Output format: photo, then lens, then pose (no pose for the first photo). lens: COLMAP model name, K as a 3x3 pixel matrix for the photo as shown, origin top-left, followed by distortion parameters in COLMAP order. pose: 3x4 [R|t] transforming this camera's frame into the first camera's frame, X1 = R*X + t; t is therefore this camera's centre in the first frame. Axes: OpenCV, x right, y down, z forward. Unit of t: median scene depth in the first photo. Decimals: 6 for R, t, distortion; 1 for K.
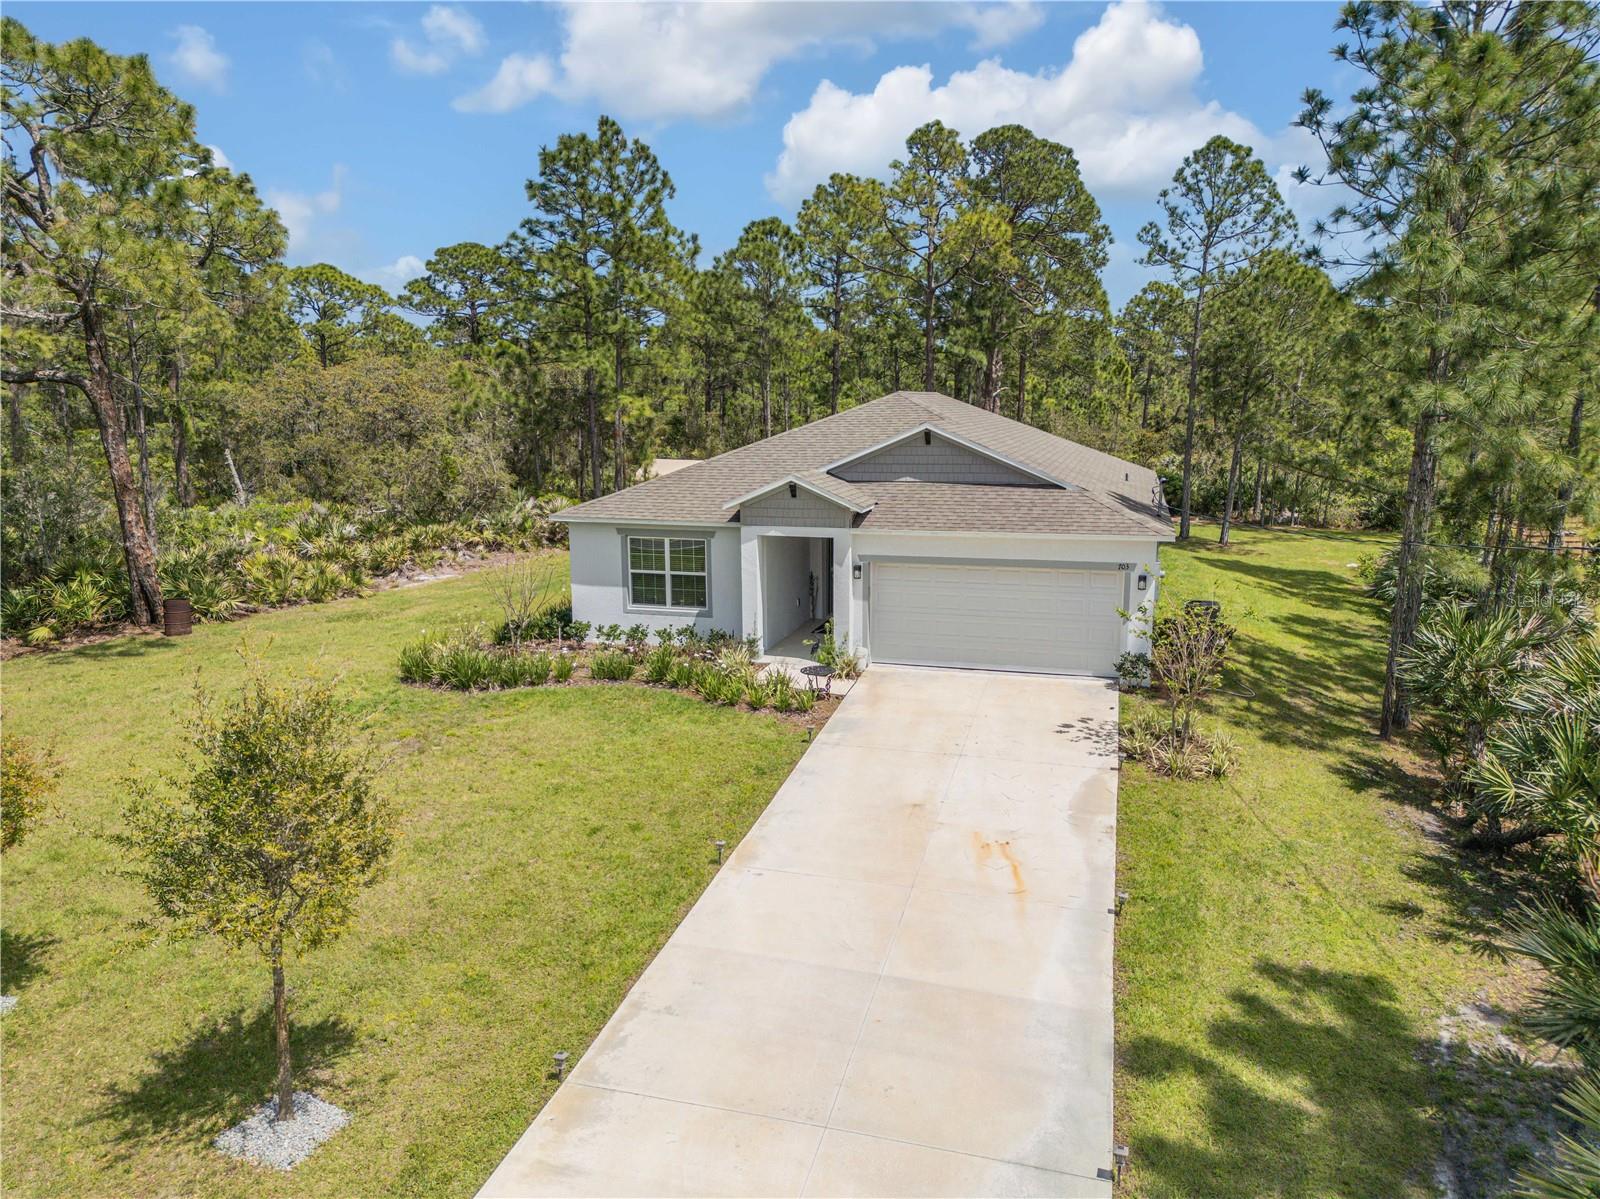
lens RADIAL K [[1126.7, 0, 800.0], [0, 1126.7, 599.5], [0, 0, 1]] dist [0.058871, -0.053223]
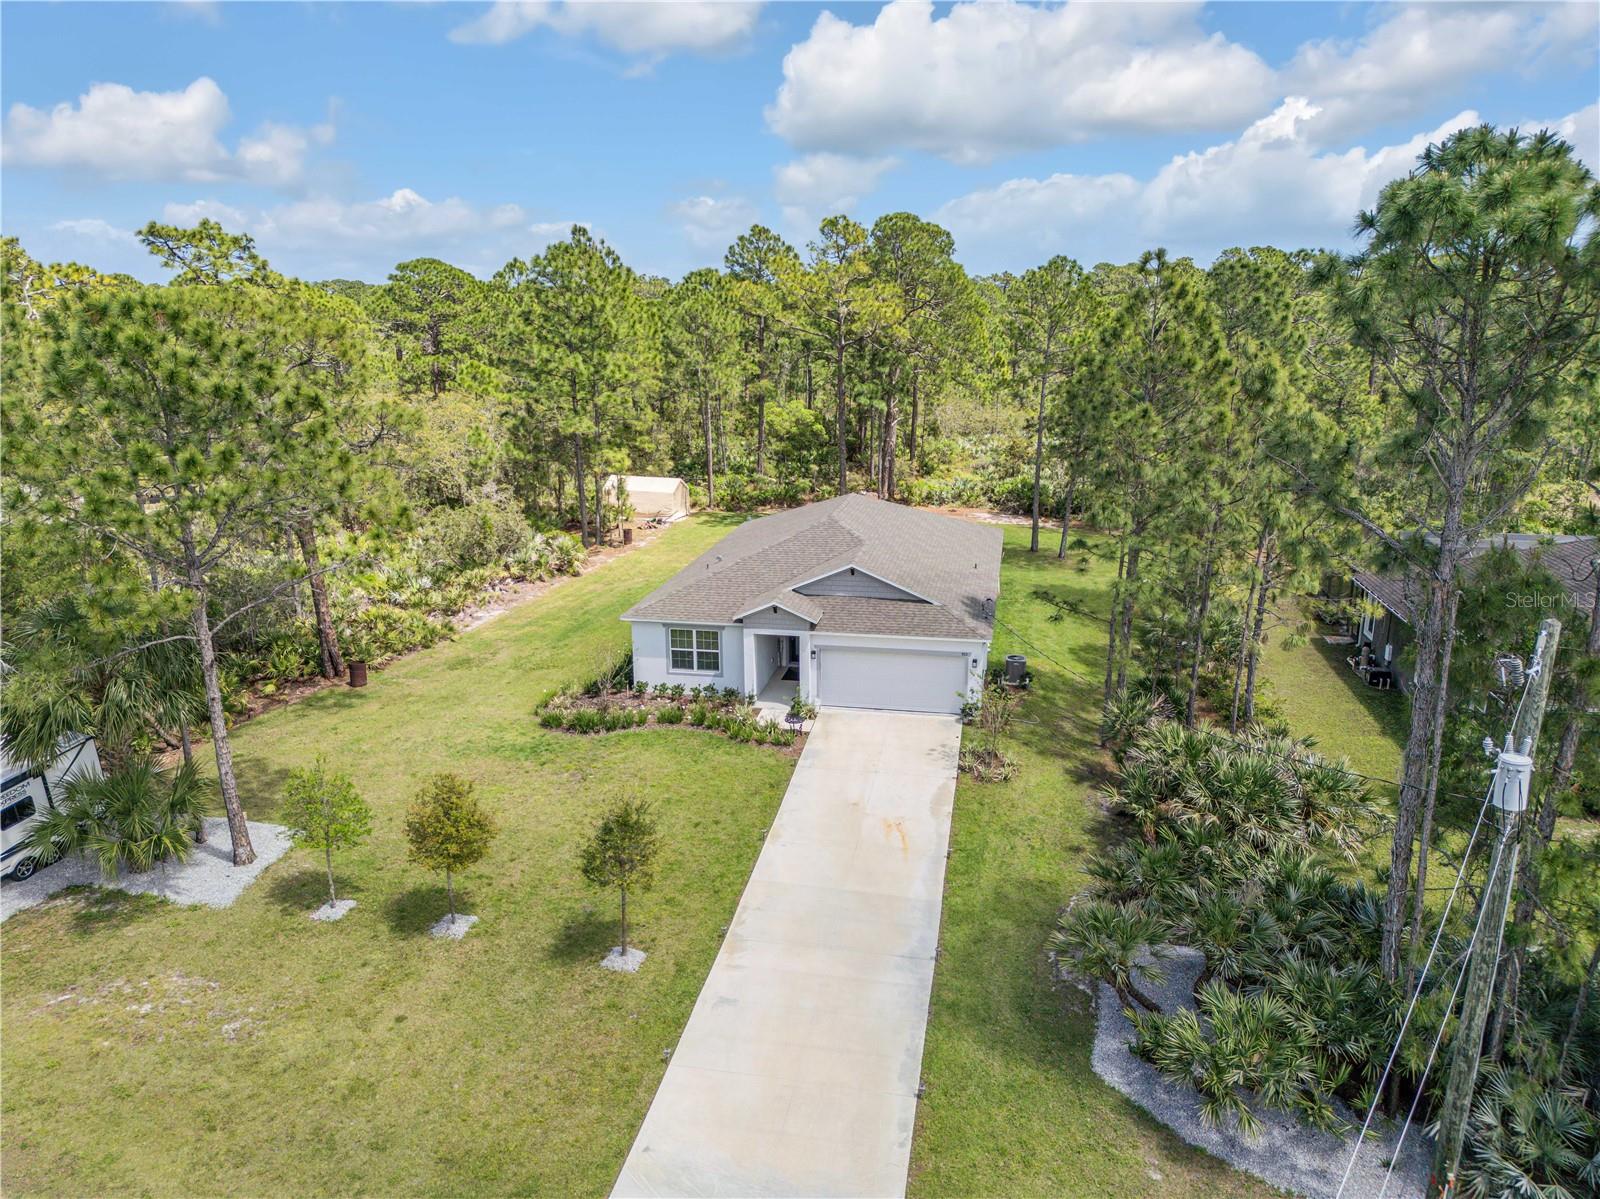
lens RADIAL K [[1123.6, 0, 800.1], [0, 1123.6, 585.3], [0, 0, 1]] dist [0.076309, -0.080178]
pose [[0.996187, -0.021732, 0.084493, -0.117224], [0.016270, 0.997766, 0.064796, -0.255880], [-0.085712, -0.063174, 0.994315, -0.724338]]
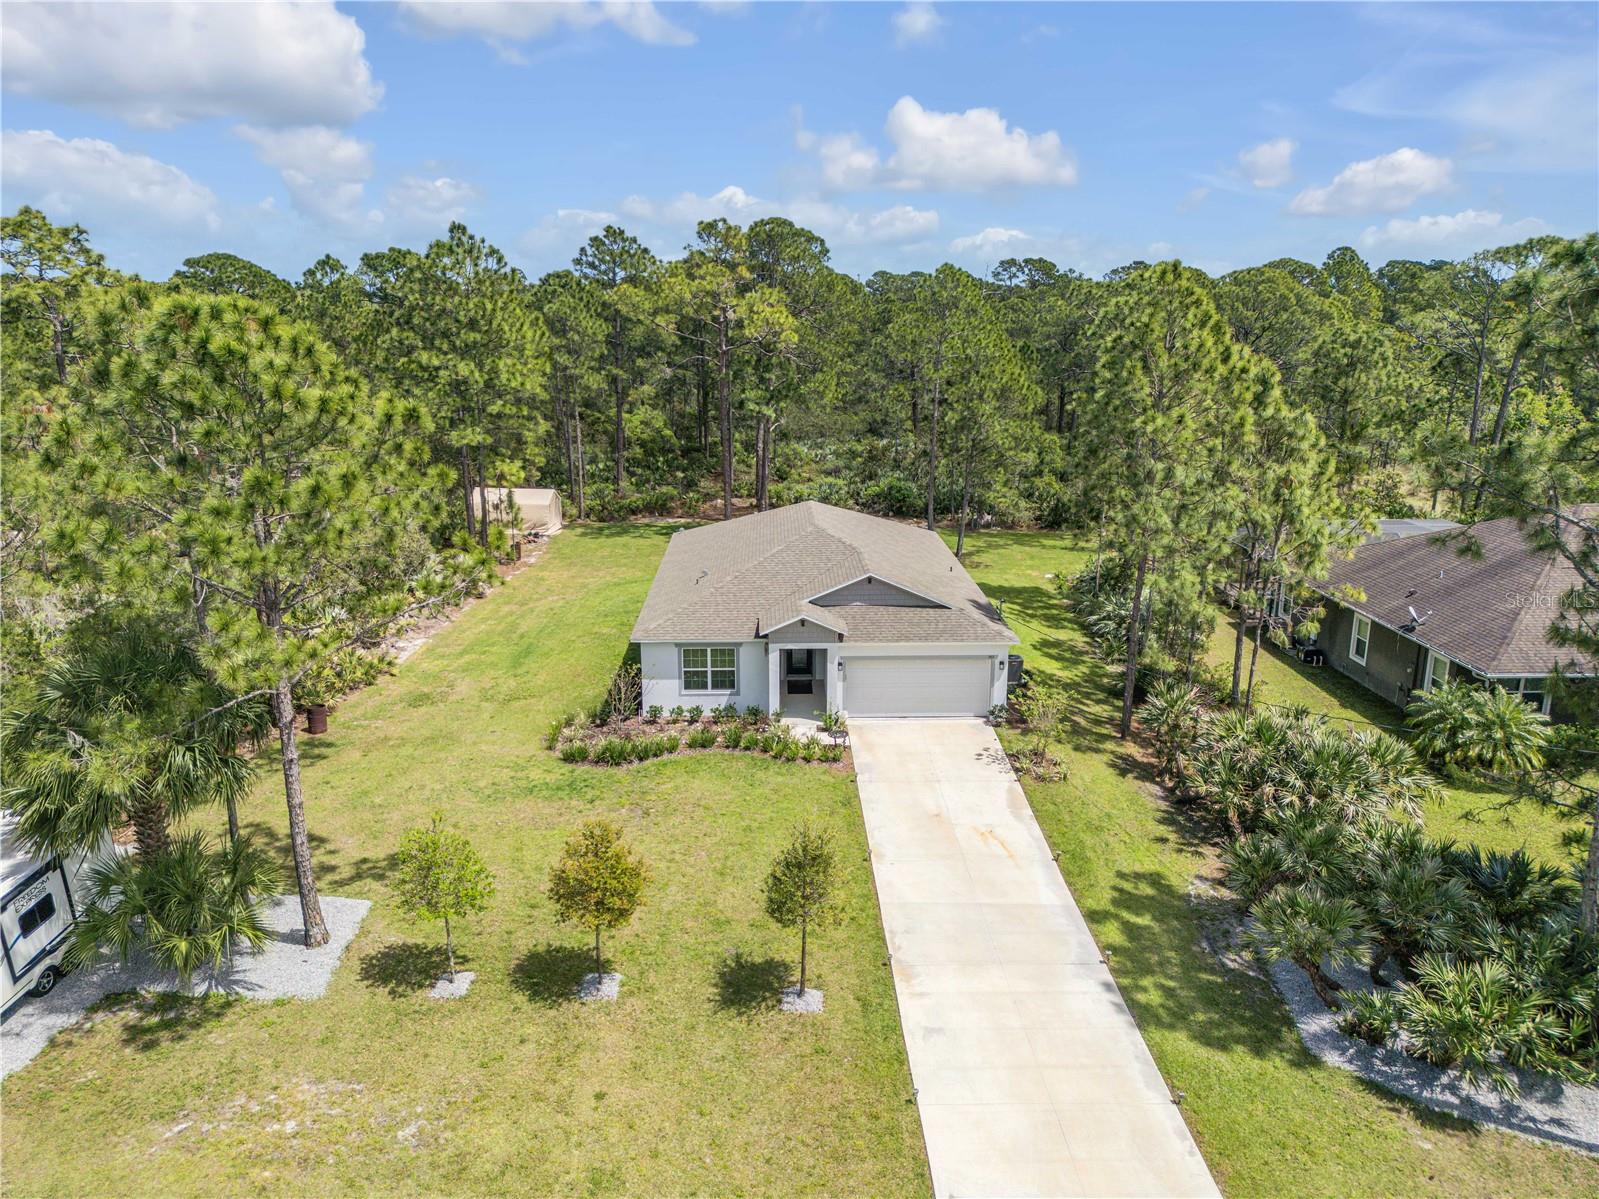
lens RADIAL K [[1122.9, 0, 799.6], [0, 1122.9, 585.3], [0, 0, 1]] dist [0.076309, -0.080178]
pose [[0.952960, -0.066878, 0.295627, -0.523704], [0.048544, 0.996439, 0.068937, -0.280328], [-0.299184, -0.051343, 0.952813, -0.601676]]
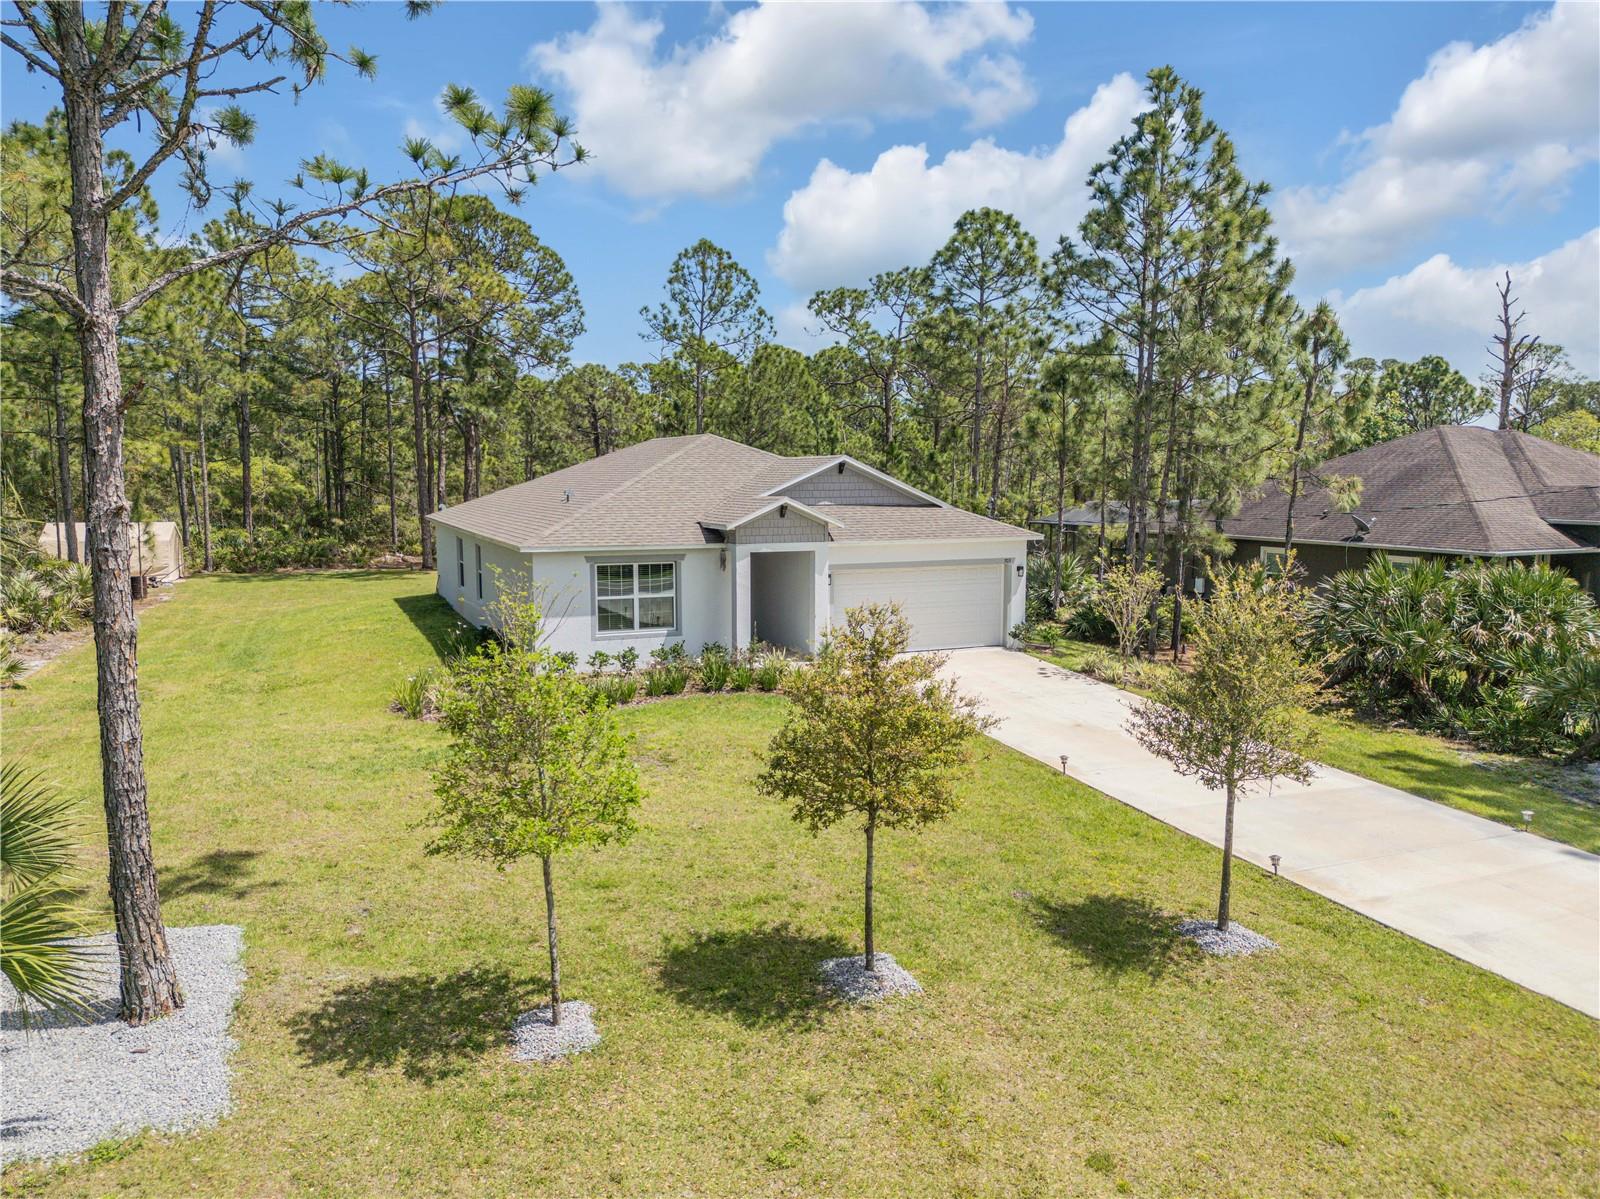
lens RADIAL K [[1126.7, 0, 800.0], [0, 1126.7, 599.5], [0, 0, 1]] dist [0.058871, -0.053223]
pose [[0.769700, -0.067307, 0.634847, -0.766538], [0.108923, 0.993691, -0.026708, 0.026273], [-0.629045, 0.089707, 0.772176, 0.120339]]
